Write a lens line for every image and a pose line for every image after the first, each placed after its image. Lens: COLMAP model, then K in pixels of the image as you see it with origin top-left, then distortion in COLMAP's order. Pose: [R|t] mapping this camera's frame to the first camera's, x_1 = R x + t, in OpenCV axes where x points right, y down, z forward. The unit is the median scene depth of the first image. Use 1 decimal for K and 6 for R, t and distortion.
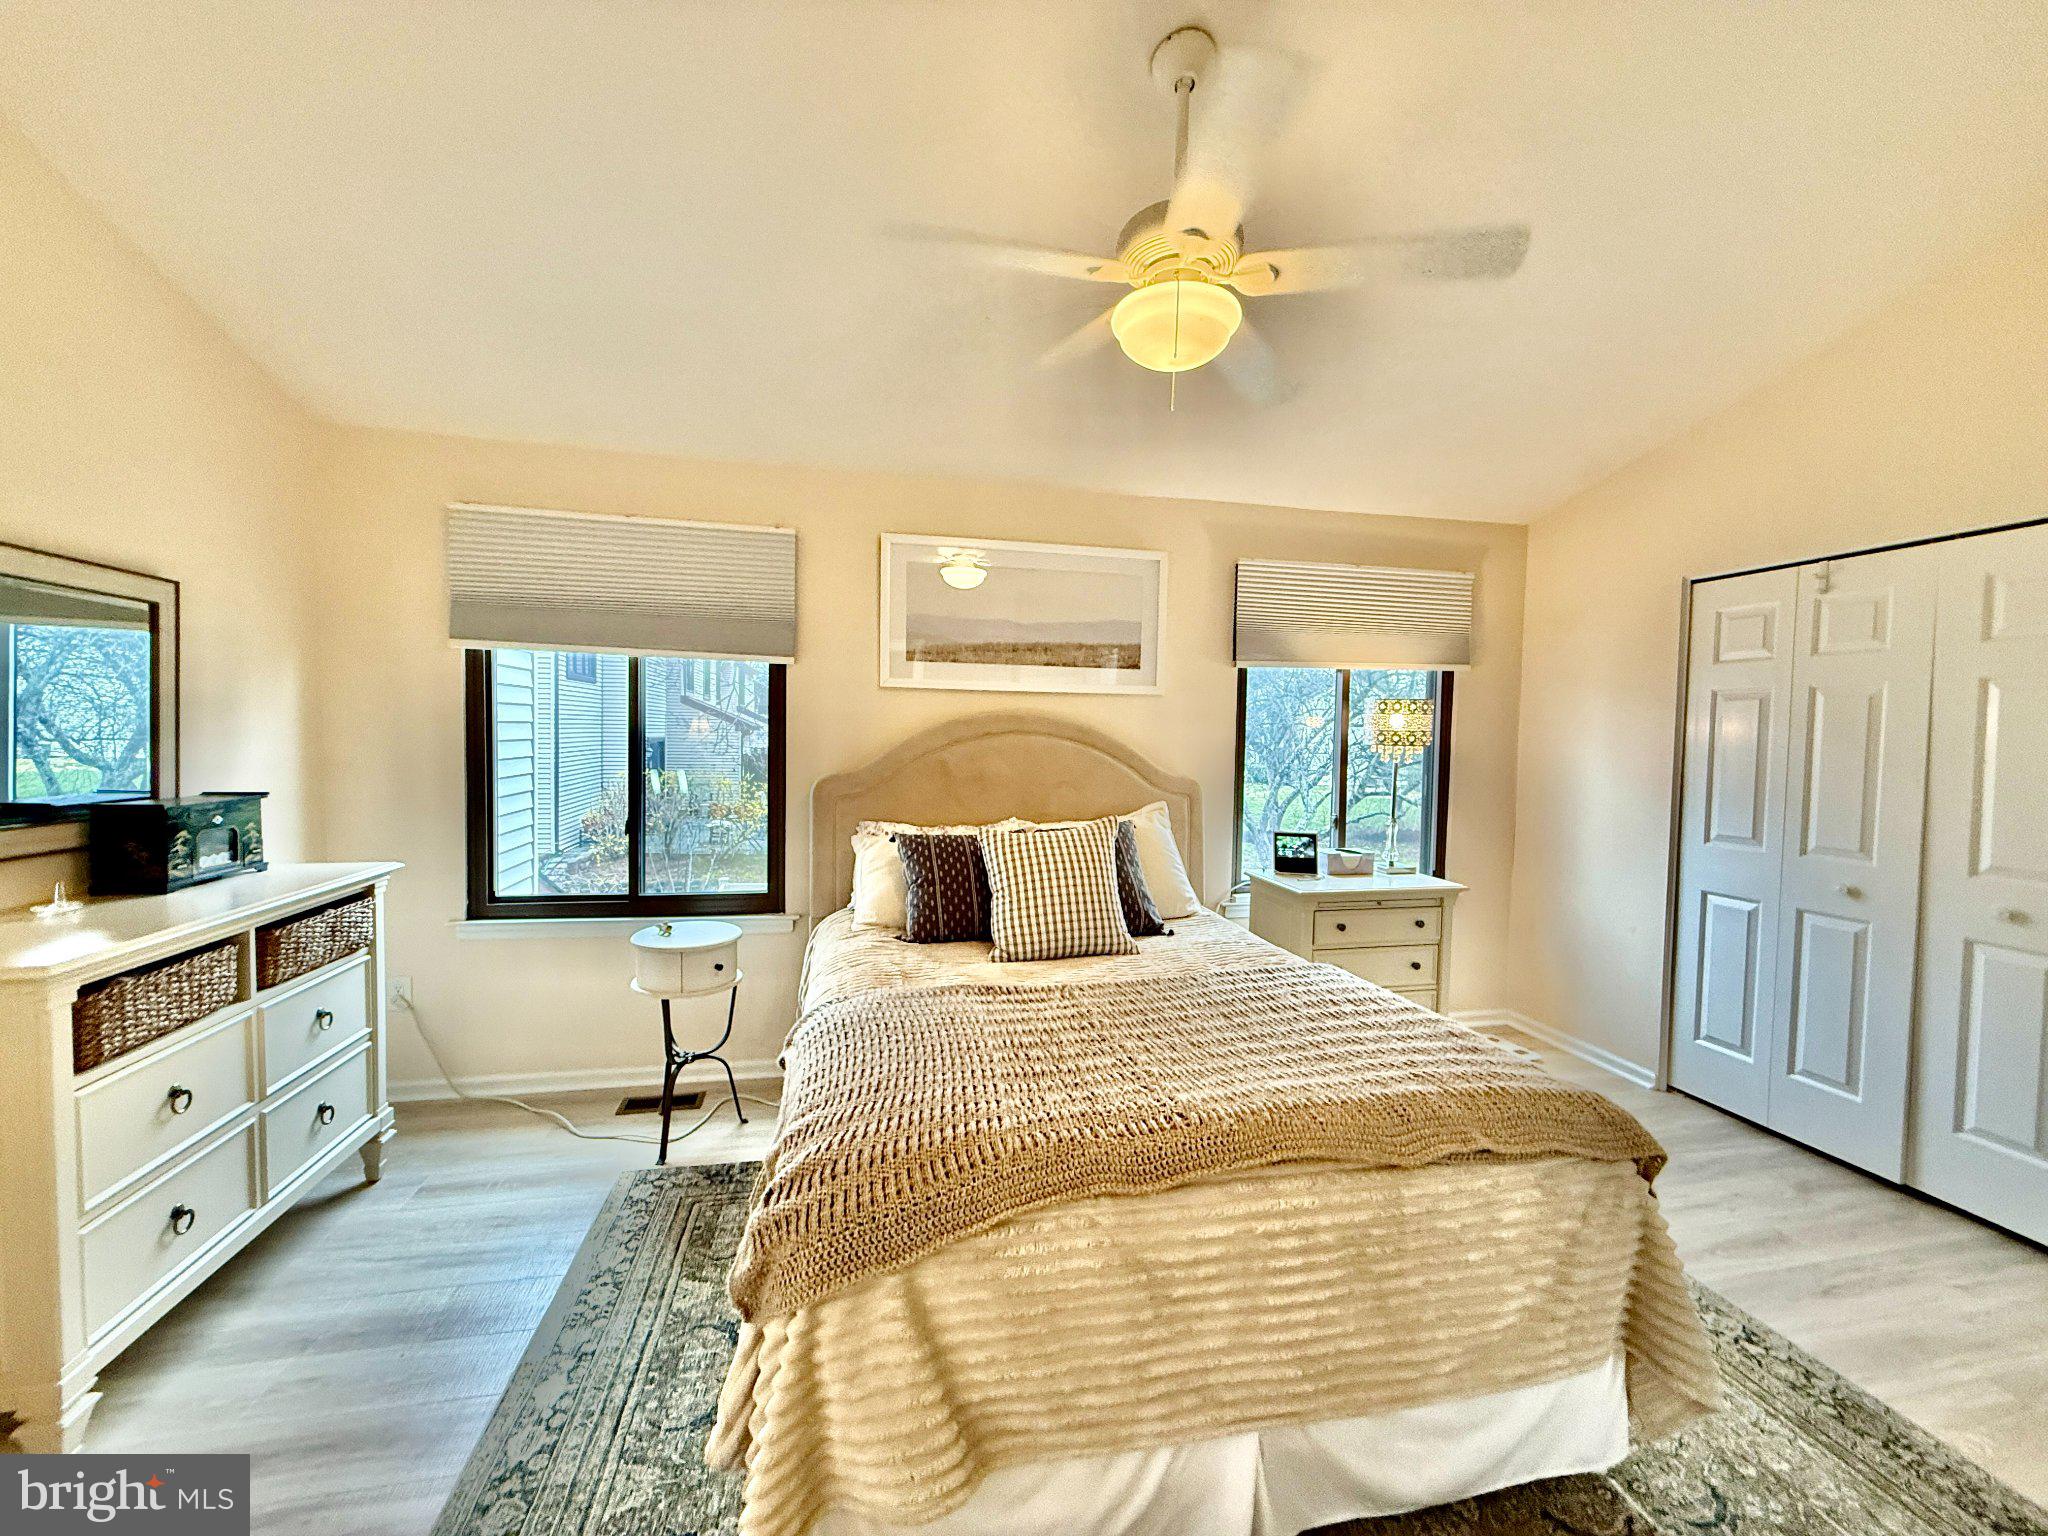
lens RADIAL K [[812.8, 0, 1018.4], [0, 812.8, 766.5], [0, 0, 1]] dist [-0.000537, 0.000493]
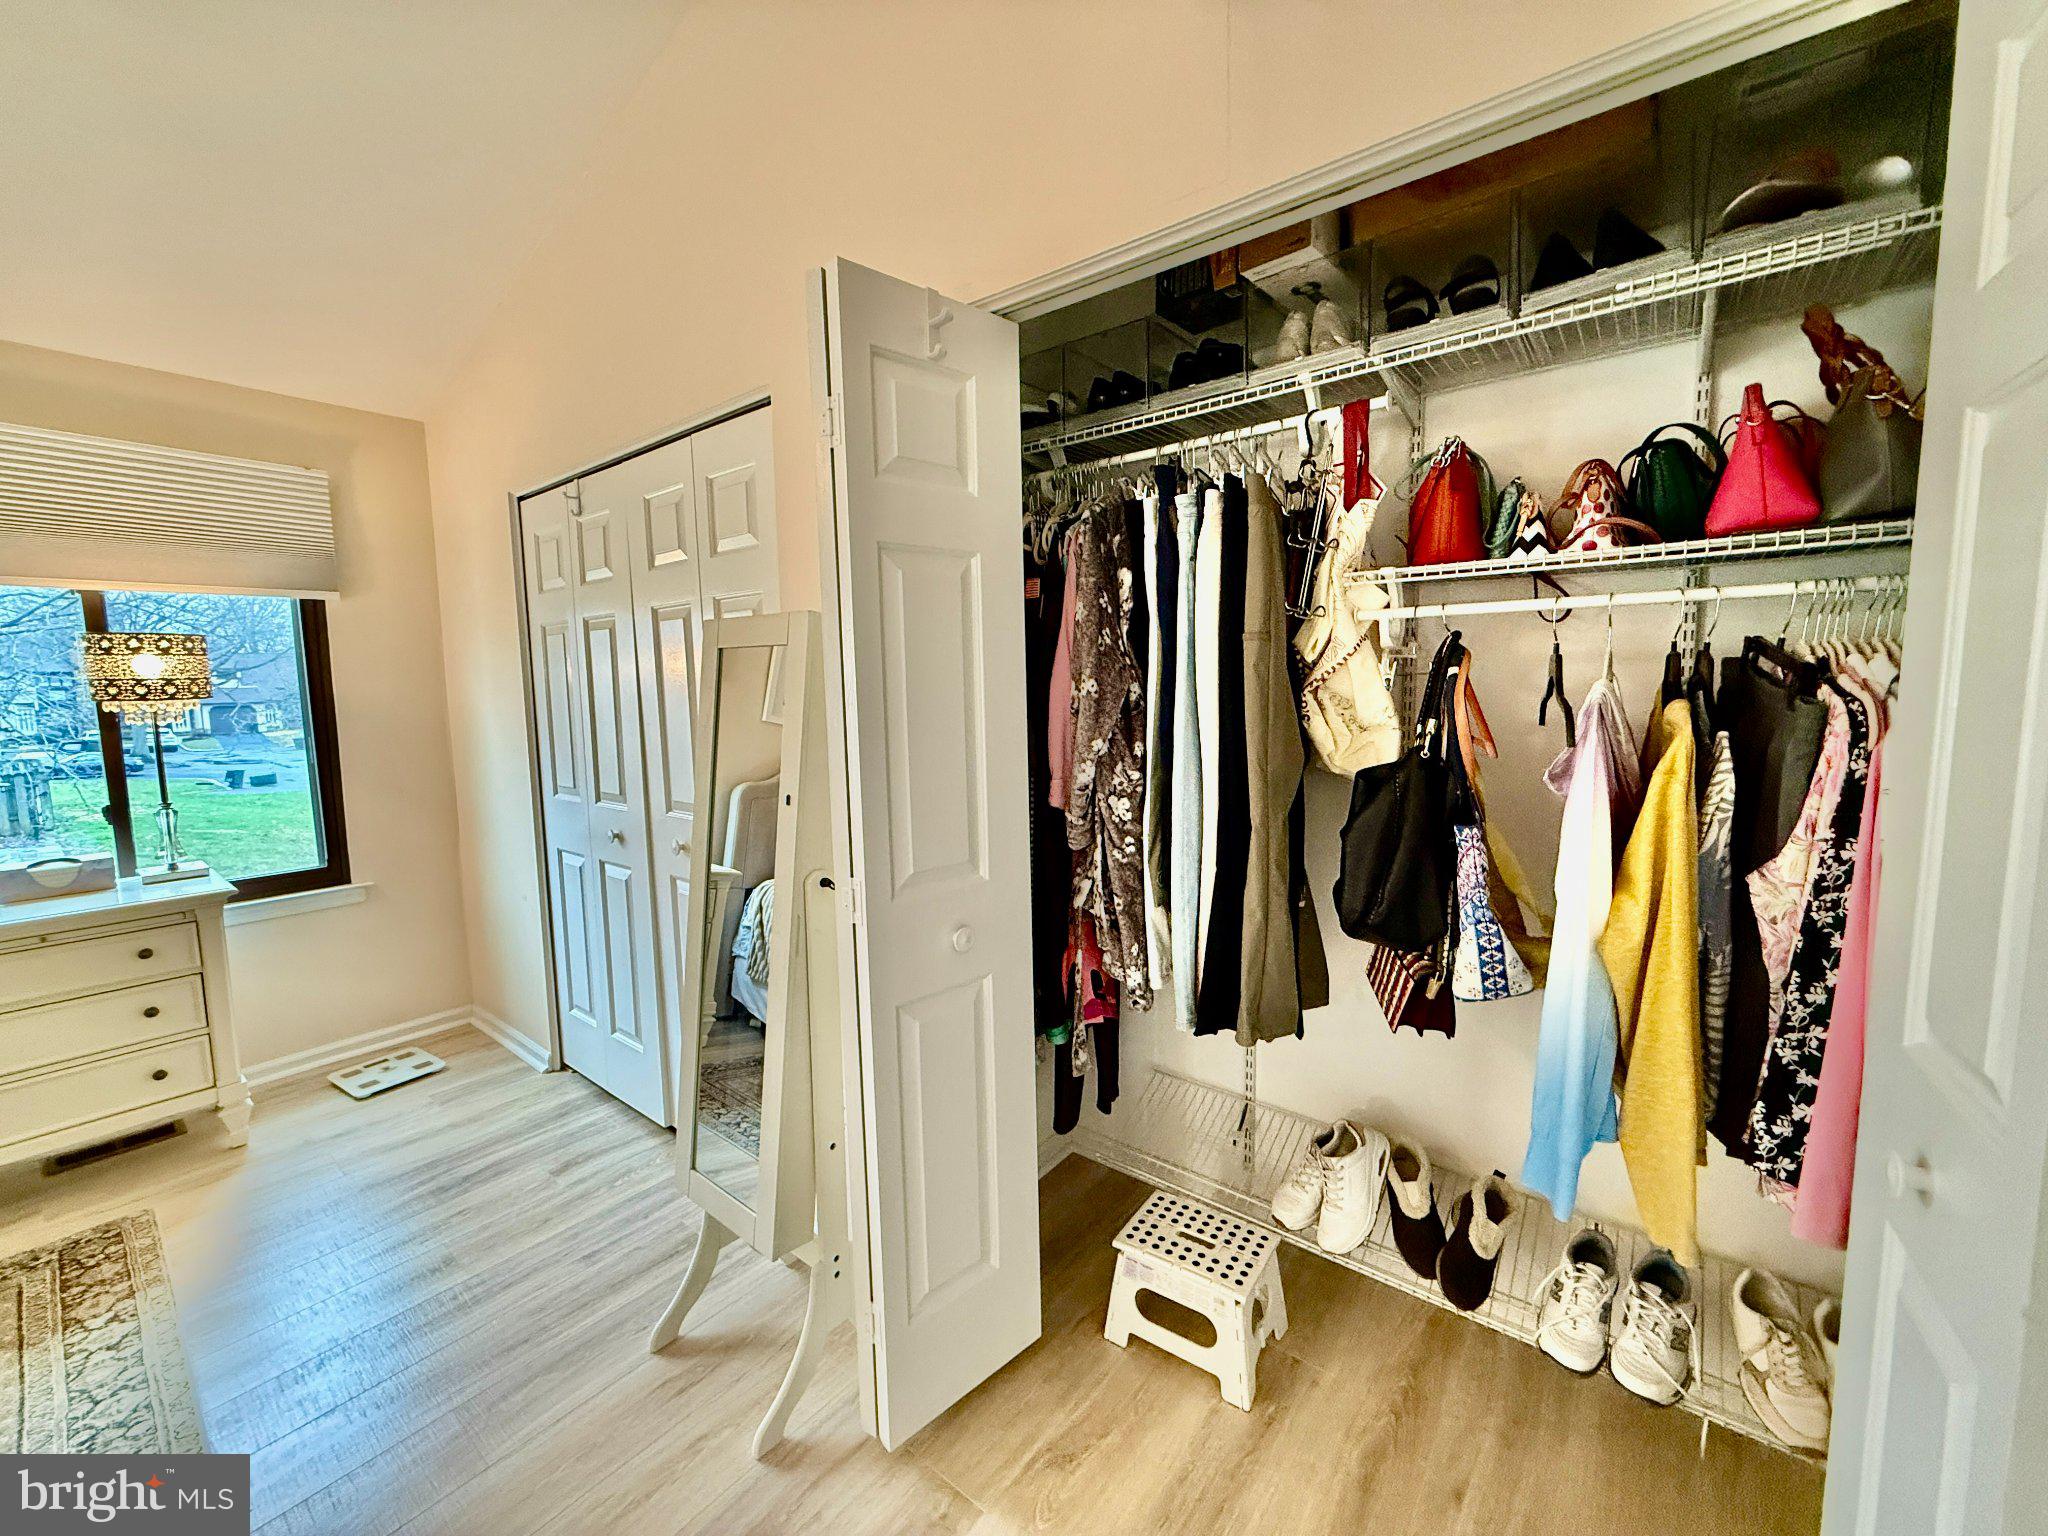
lens RADIAL K [[812.8, 0, 1021.0], [0, 812.8, 764.3], [0, 0, 1]] dist [-0.000537, 0.000493]
pose [[0.771308, -0.092997, 0.629631, 0.669670], [0.057140, 0.995391, 0.077021, 0.019545], [-0.633892, -0.023430, 0.773067, -0.024326]]
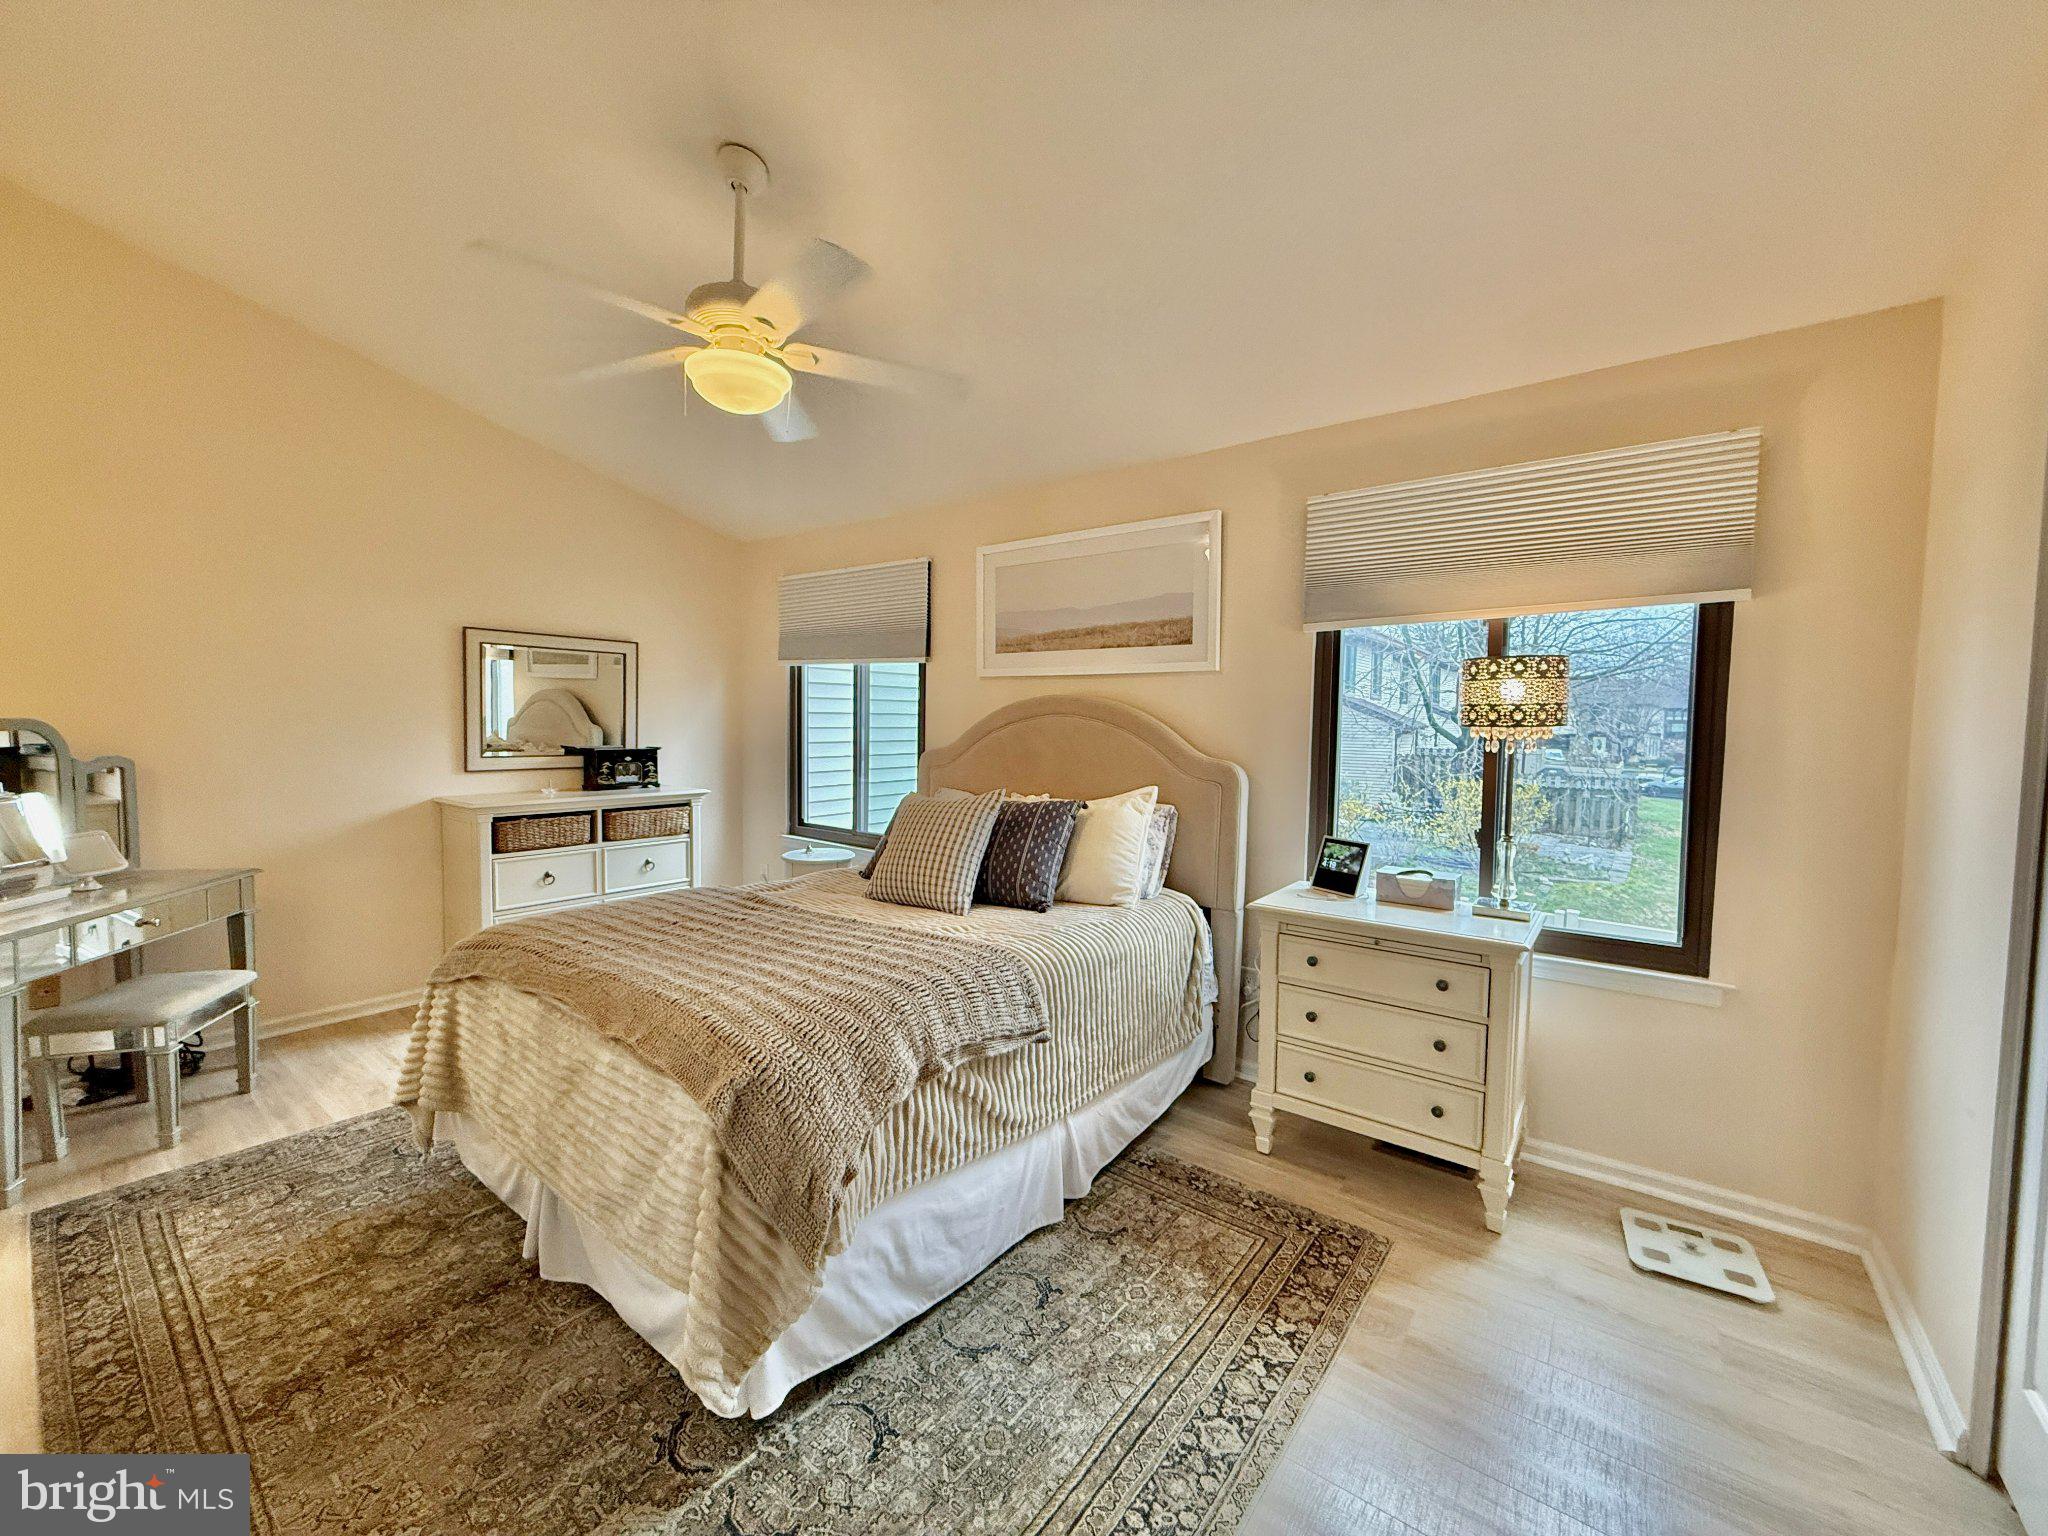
lens RADIAL K [[812.8, 0, 1016.5], [0, 812.8, 764.4], [0, 0, 1]] dist [-0.000537, 0.000493]
pose [[0.645962, 0.033956, -0.762614, 0.800124], [-0.035905, 0.999256, 0.014080, 0.011072], [0.762524, 0.018287, 0.646701, 0.286976]]
